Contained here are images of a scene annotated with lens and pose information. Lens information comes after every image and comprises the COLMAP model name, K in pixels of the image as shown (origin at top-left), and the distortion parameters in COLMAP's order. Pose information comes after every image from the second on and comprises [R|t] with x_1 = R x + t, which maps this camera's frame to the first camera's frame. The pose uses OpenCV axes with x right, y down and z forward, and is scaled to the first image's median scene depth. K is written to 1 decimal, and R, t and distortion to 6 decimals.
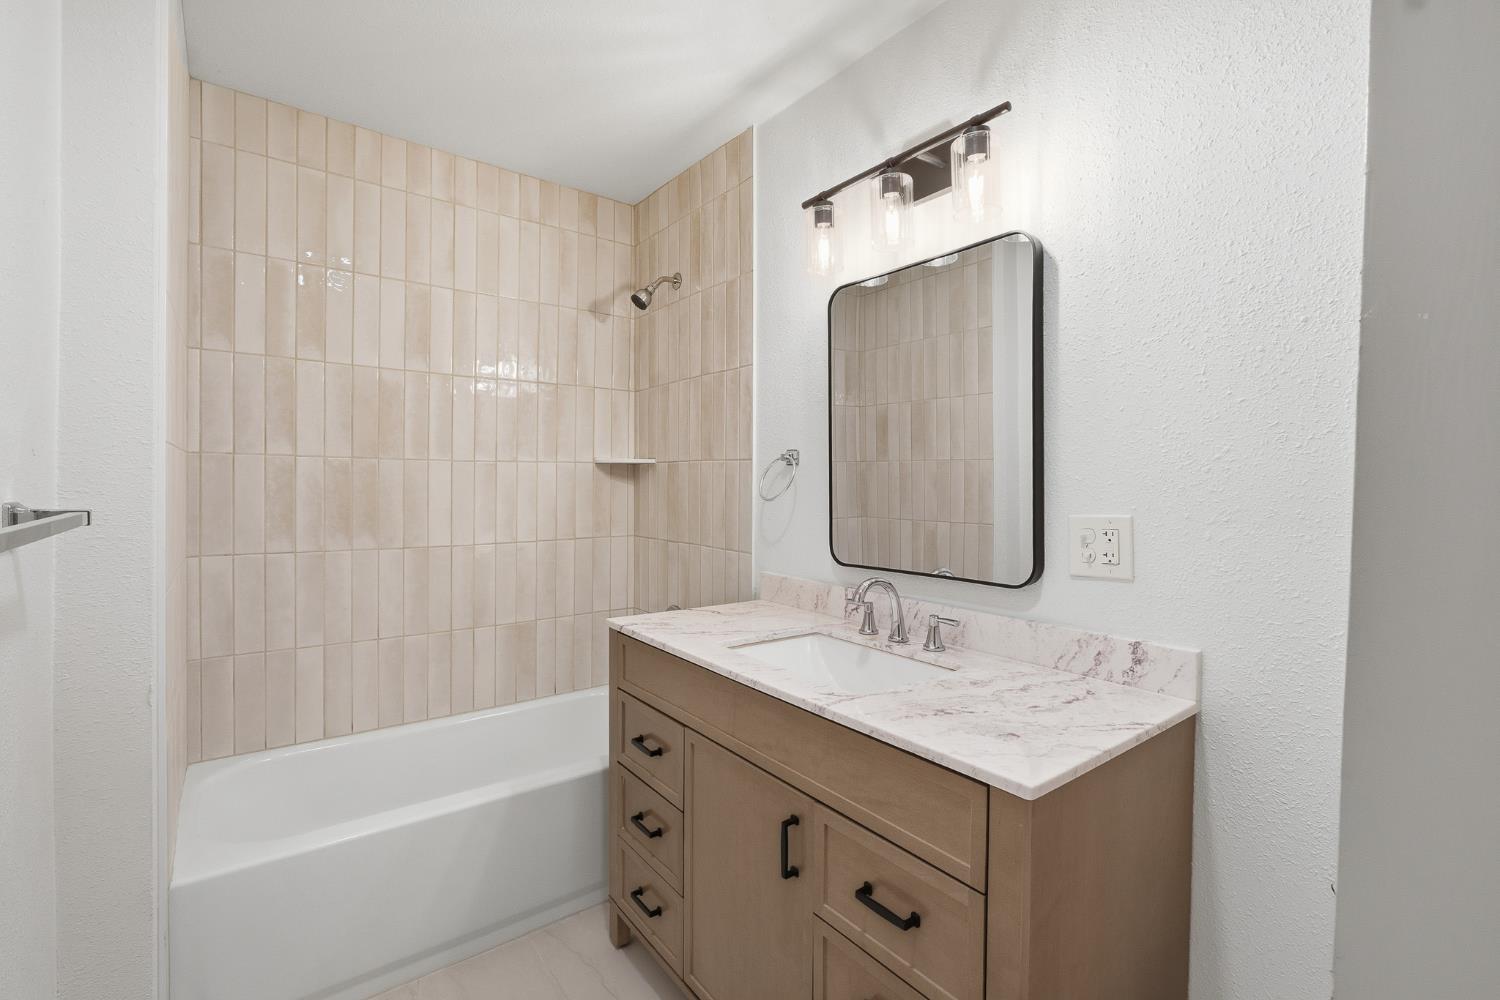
lens RADIAL K [[652.3, 0, 748.6], [0, 652.3, 489.7], [0, 0, 1]] dist [0.000670, -0.000116]
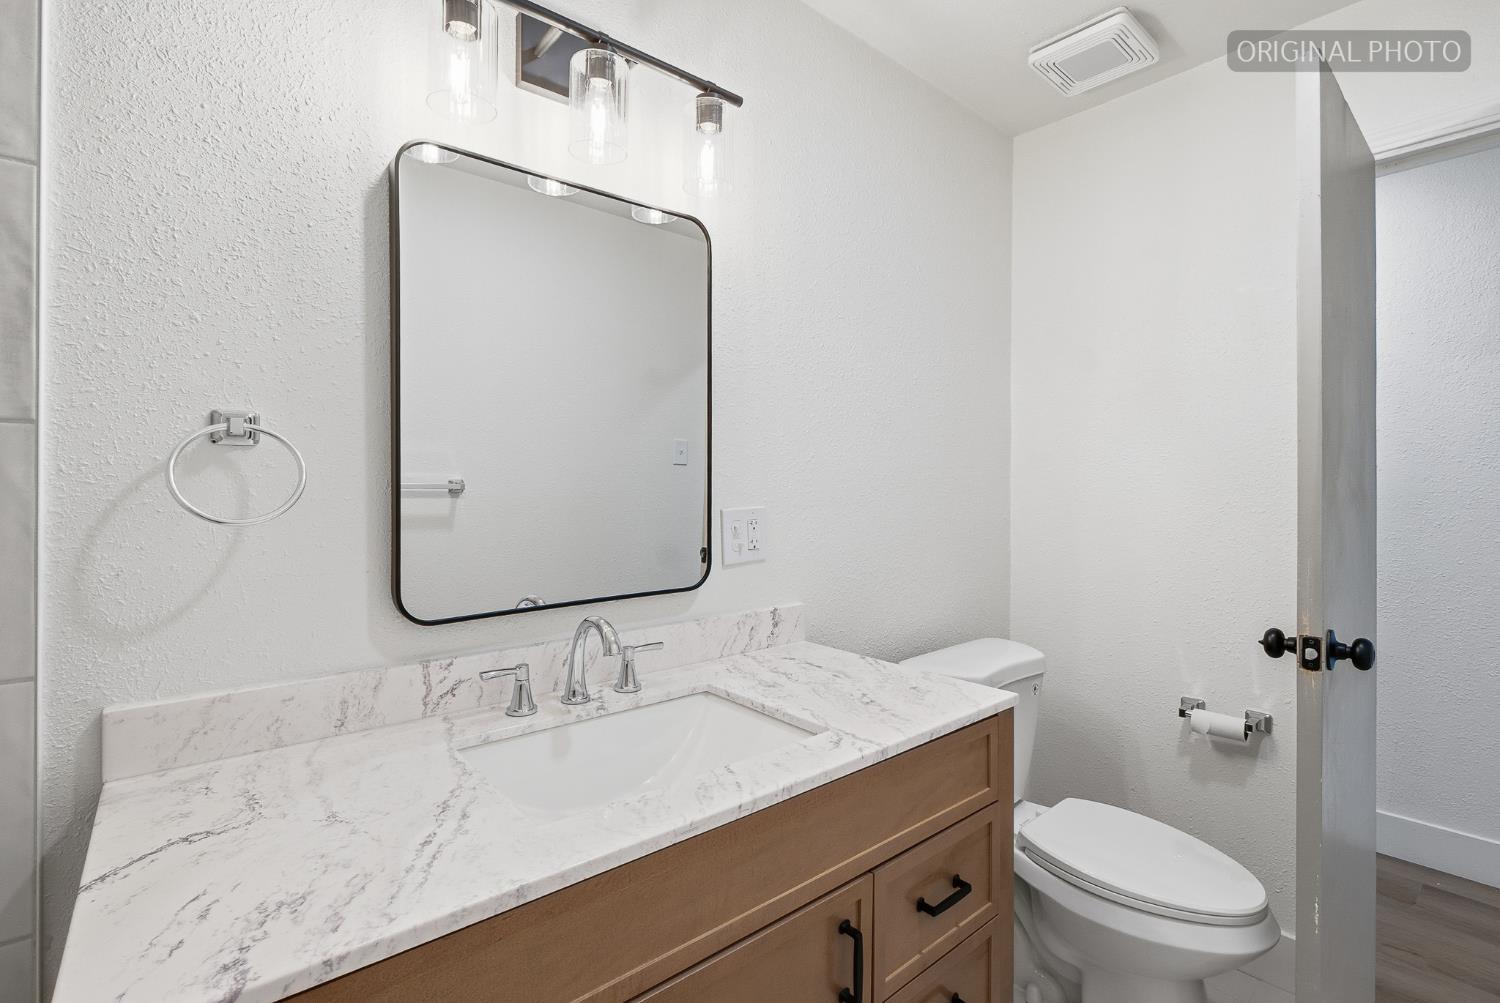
lens RADIAL K [[686.9, 0, 737.4], [0, 686.9, 477.7], [0, 0, 1]] dist [-0.002743, -0.000185]
pose [[-0.035467, 0.002447, 0.999368, -0.673214], [0.014666, 0.999891, -0.001928, -0.011128], [-0.999263, 0.014588, -0.035499, 1.083665]]
